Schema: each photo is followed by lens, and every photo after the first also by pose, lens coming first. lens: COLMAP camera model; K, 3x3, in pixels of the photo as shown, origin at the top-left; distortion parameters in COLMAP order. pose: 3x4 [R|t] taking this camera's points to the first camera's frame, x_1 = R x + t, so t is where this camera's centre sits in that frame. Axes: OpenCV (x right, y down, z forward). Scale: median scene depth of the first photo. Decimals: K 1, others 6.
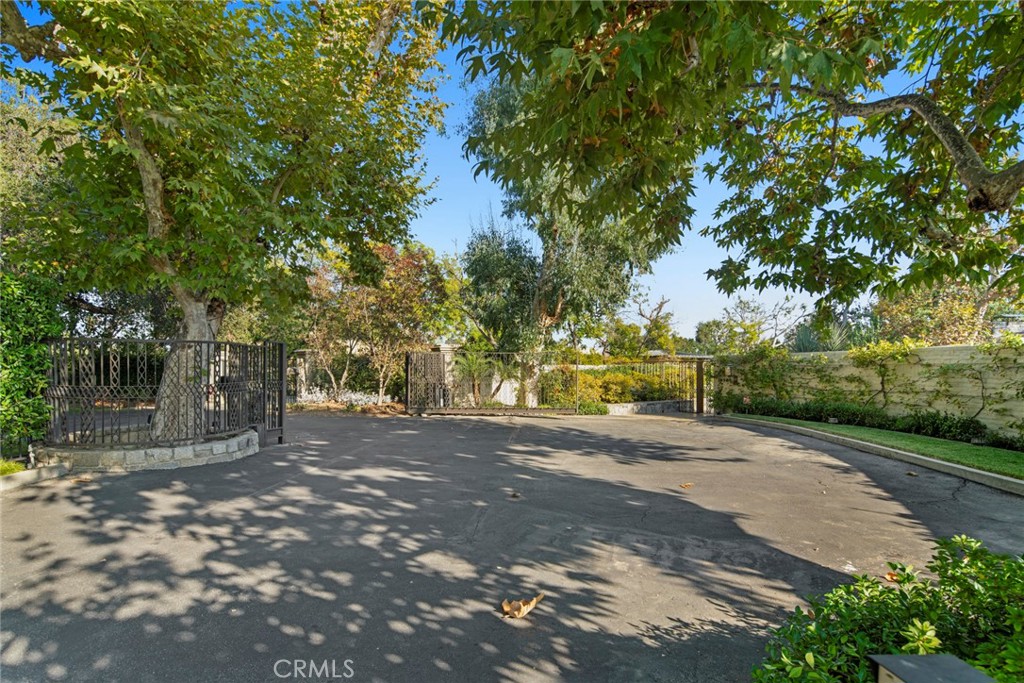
lens RADIAL K [[508.2, 0, 502.8], [0, 508.2, 363.6], [0, 0, 1]] dist [-0.006126, -0.000824]
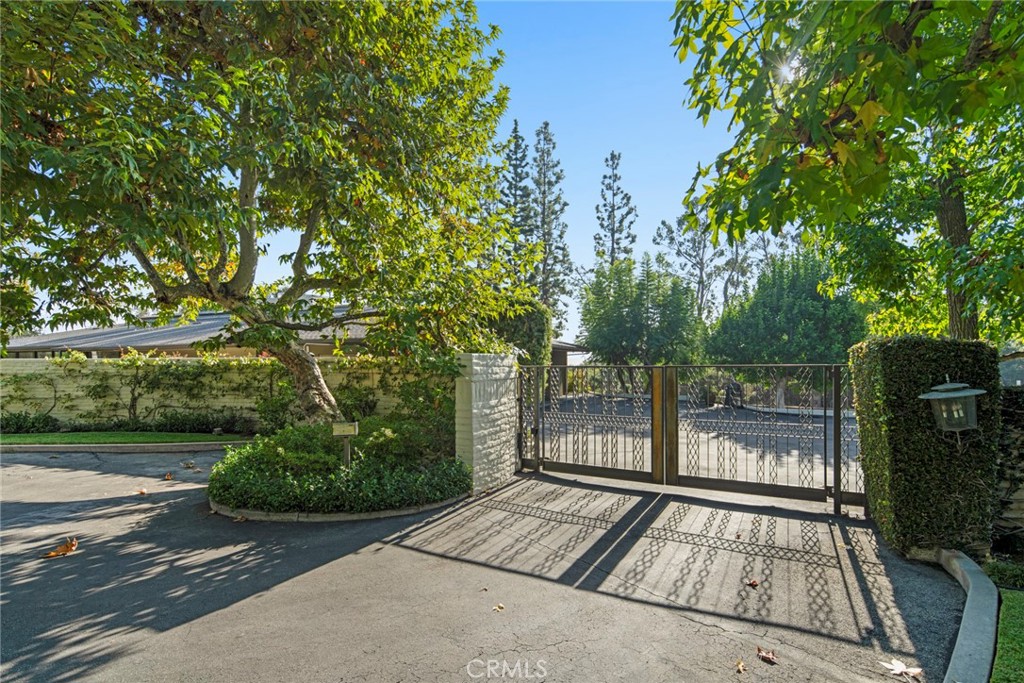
lens RADIAL K [[508.2, 0, 508.4], [0, 508.2, 345.2], [0, 0, 1]] dist [-0.006126, -0.000824]
pose [[-0.113782, 0.033682, 0.992935, -1.516673], [-0.000672, 0.999422, -0.033979, -0.085587], [-0.993506, -0.004534, -0.113693, -0.165496]]
